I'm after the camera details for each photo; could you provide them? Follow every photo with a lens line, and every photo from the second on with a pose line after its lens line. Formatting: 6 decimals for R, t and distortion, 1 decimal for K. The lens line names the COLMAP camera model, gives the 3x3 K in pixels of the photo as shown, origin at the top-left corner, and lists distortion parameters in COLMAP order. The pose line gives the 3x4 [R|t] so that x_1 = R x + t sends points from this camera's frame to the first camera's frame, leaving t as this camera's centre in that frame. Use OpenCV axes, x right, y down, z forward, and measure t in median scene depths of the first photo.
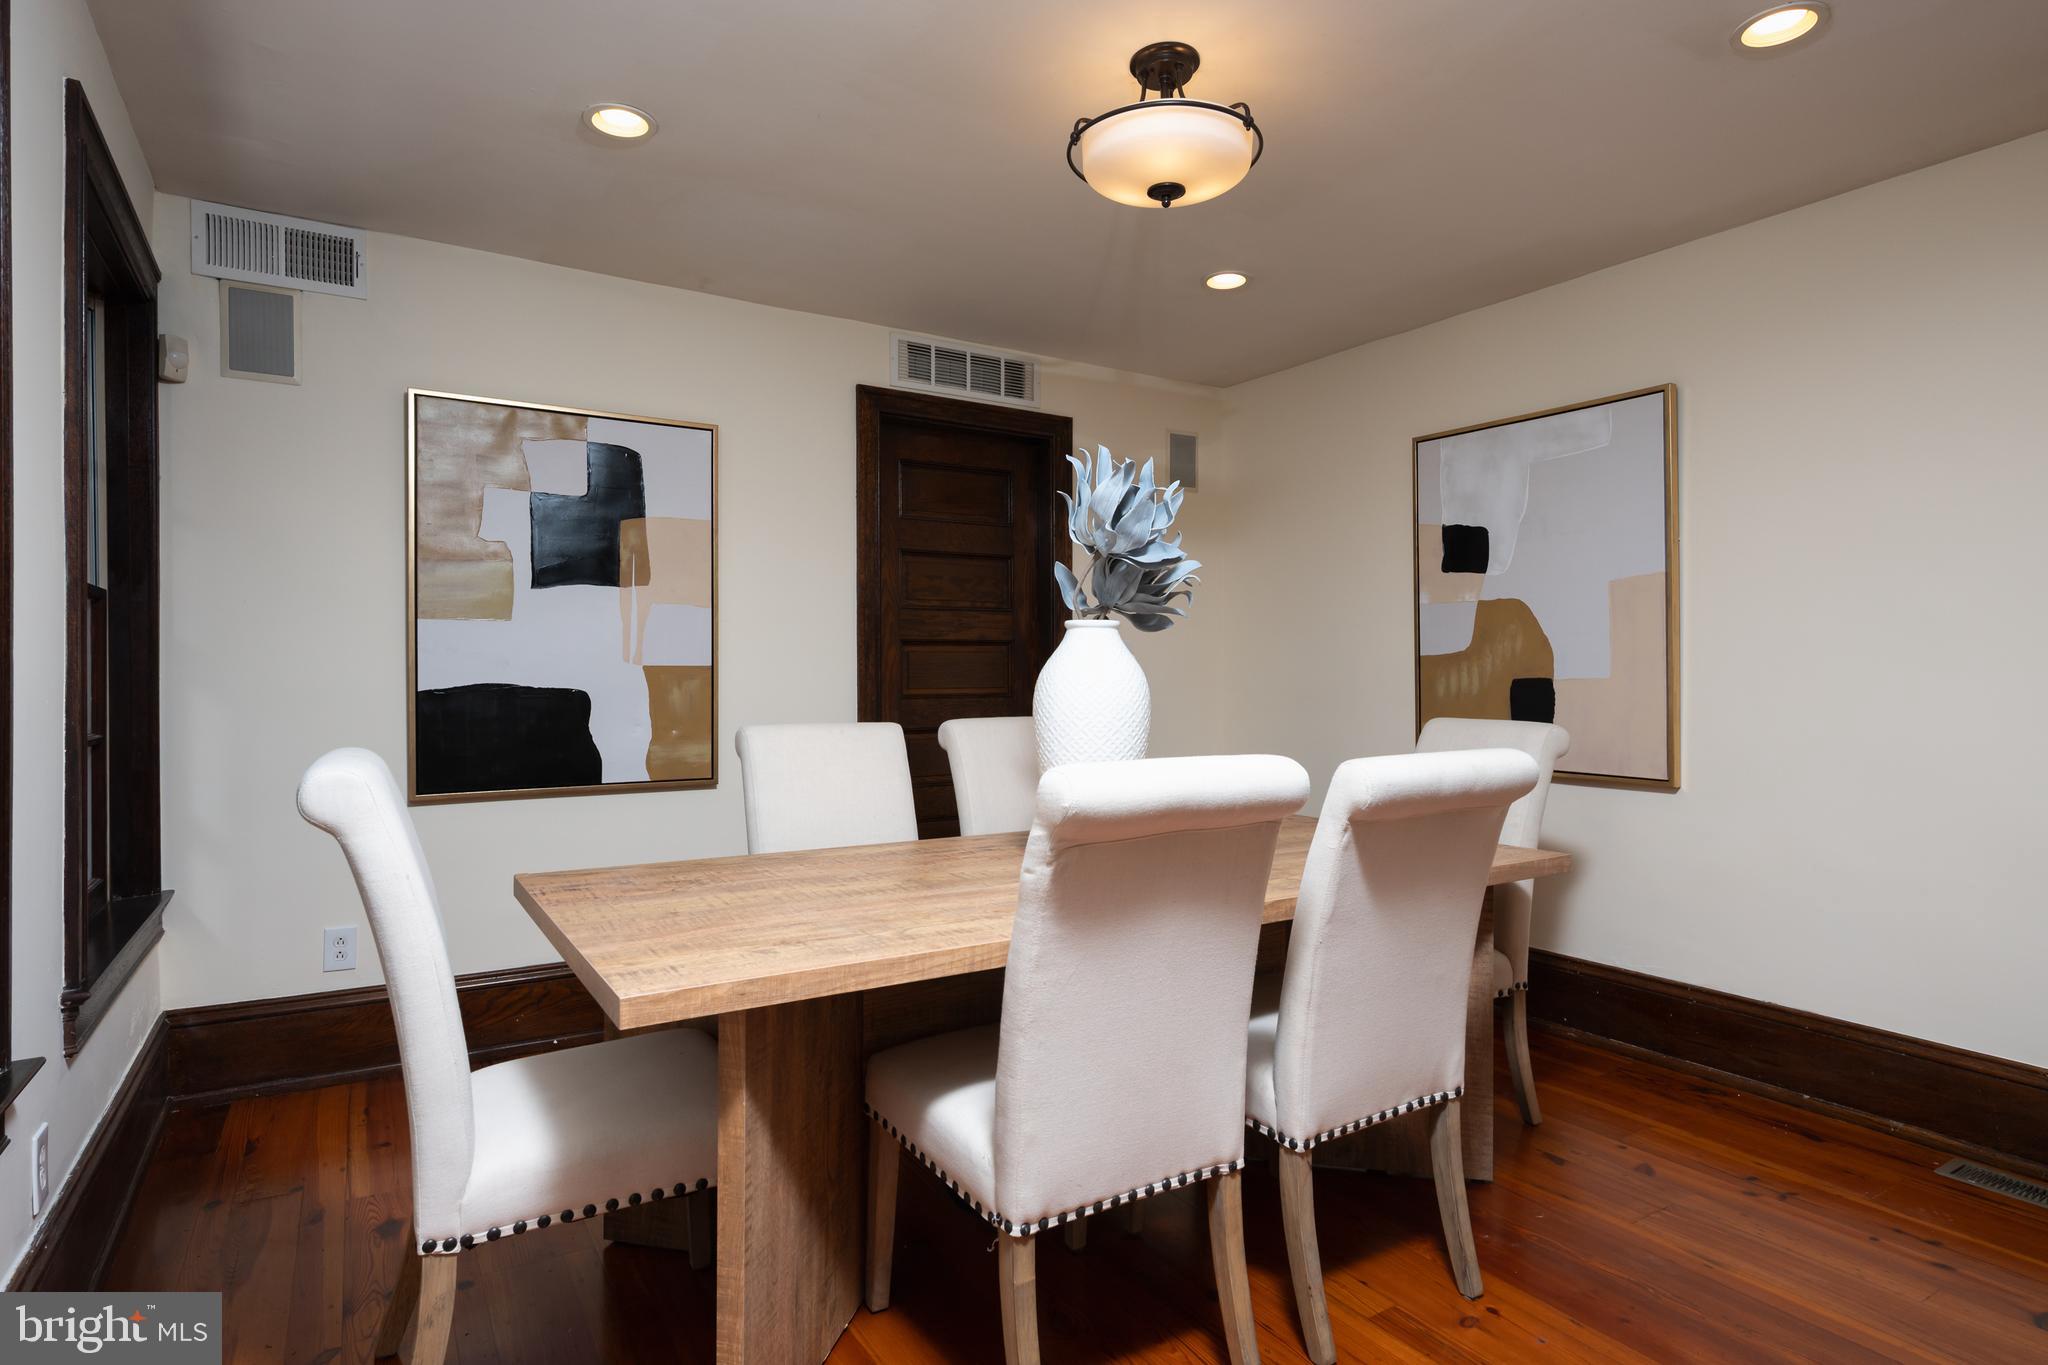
lens RADIAL K [[1050.7, 0, 977.6], [0, 1050.7, 691.1], [0, 0, 1]] dist [0.001196, 0.002205]
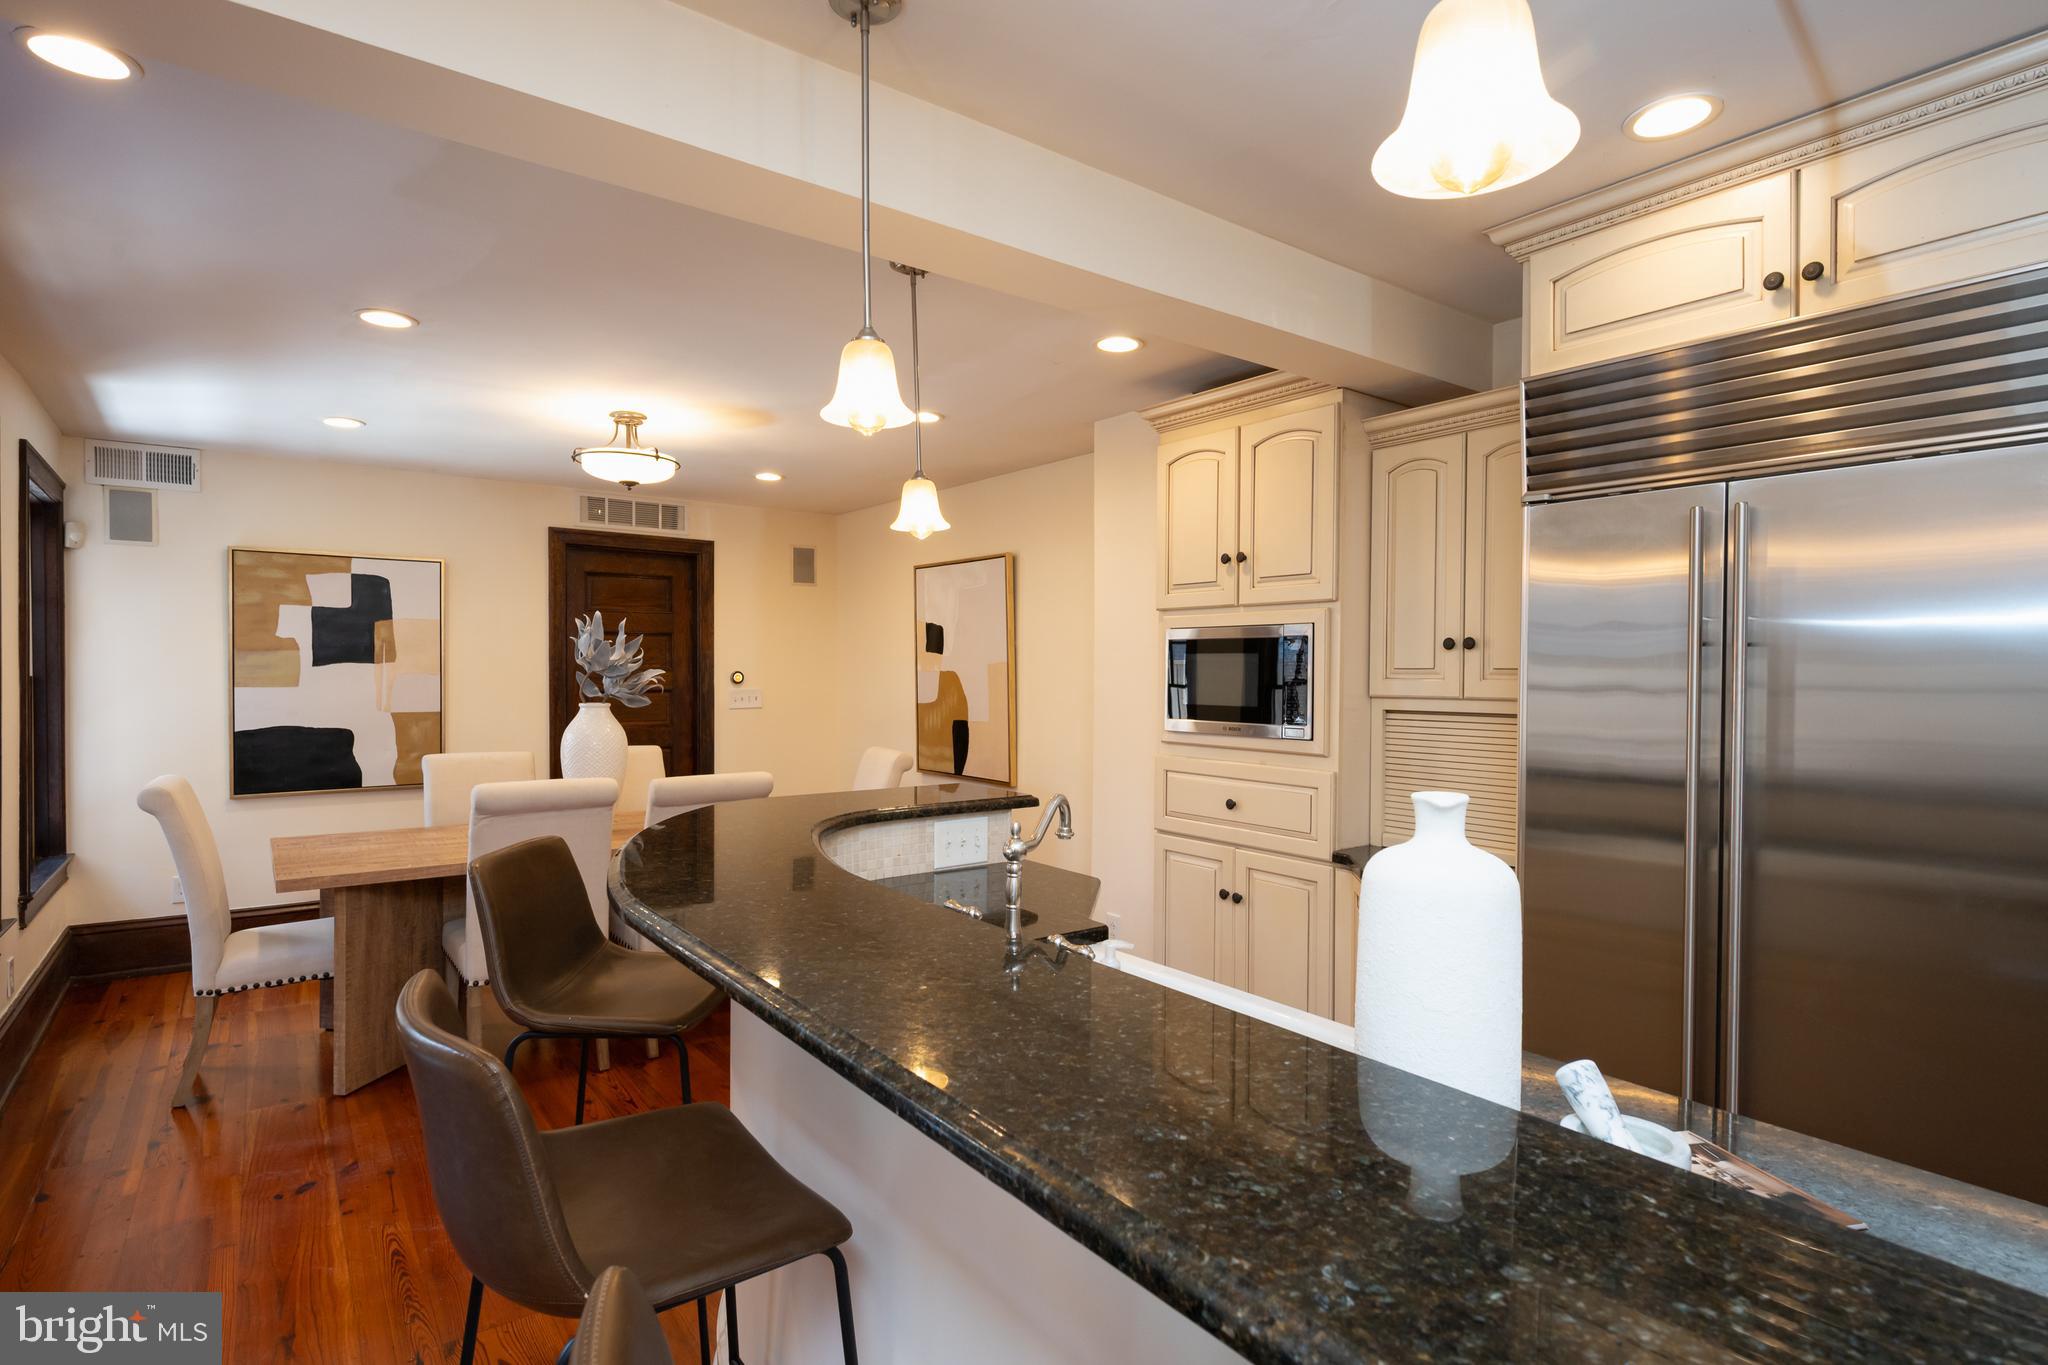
lens RADIAL K [[1050.7, 0, 1013.0], [0, 1050.7, 693.8], [0, 0, 1]] dist [0.001196, 0.002205]
pose [[0.996535, 0.003433, 0.083107, 0.490428], [-0.004109, 0.999960, 0.007965, -0.070089], [-0.083076, -0.008279, 0.996509, -0.665669]]
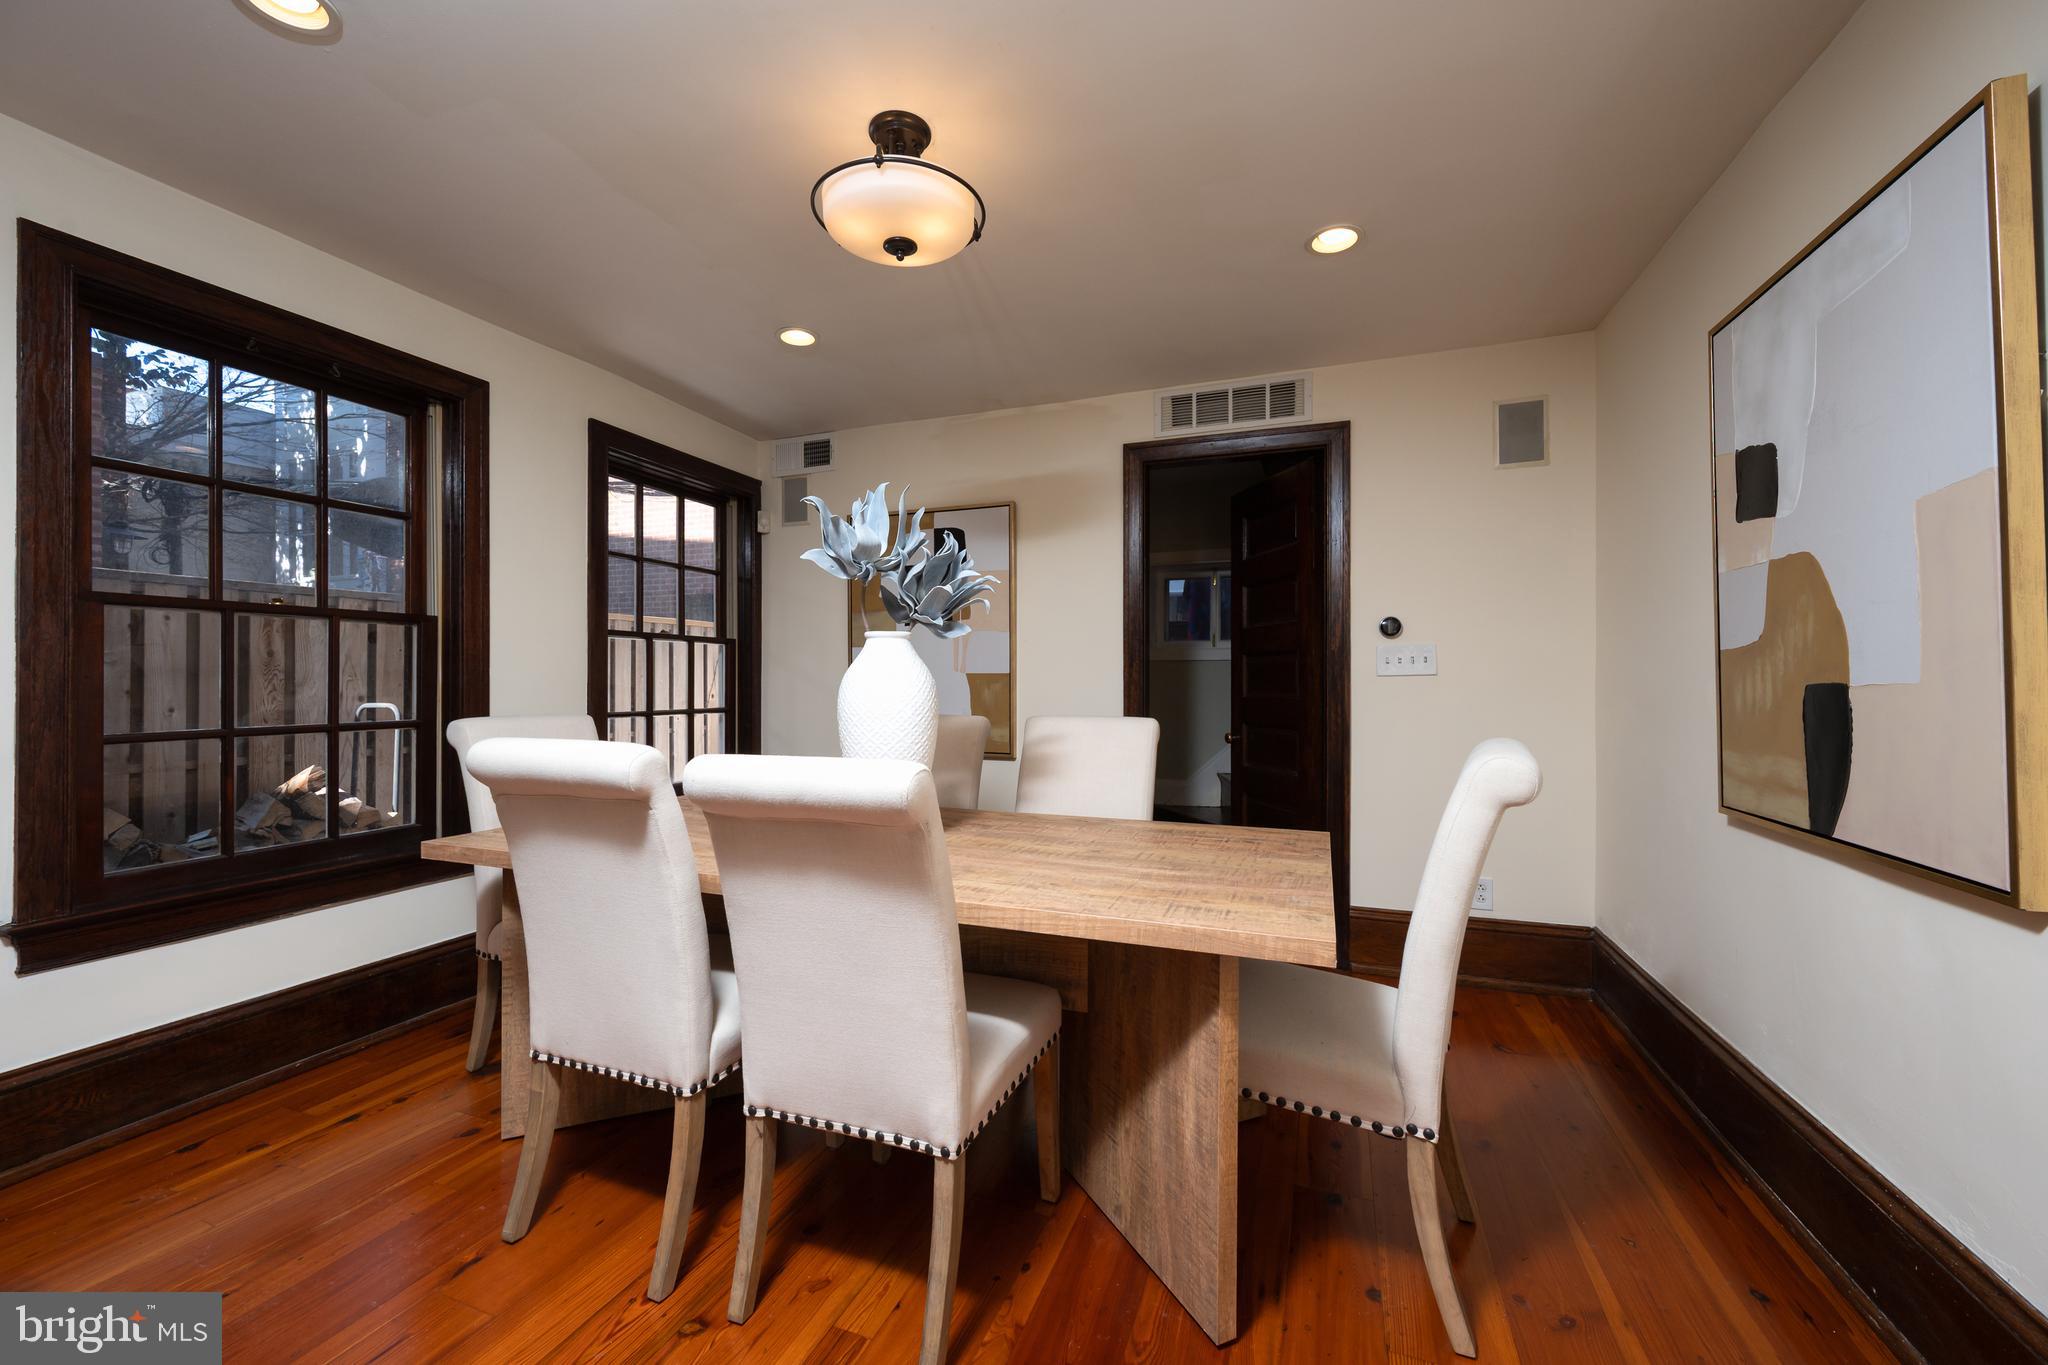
lens RADIAL K [[804.7, 0, 1043.3], [0, 804.7, 674.1], [0, 0, 1]] dist [0.001829, 0.000243]
pose [[0.619939, -0.007935, -0.784610, 0.632375], [-0.015417, 0.999633, -0.022291, -0.000833], [0.784499, 0.025915, 0.619589, 0.392067]]
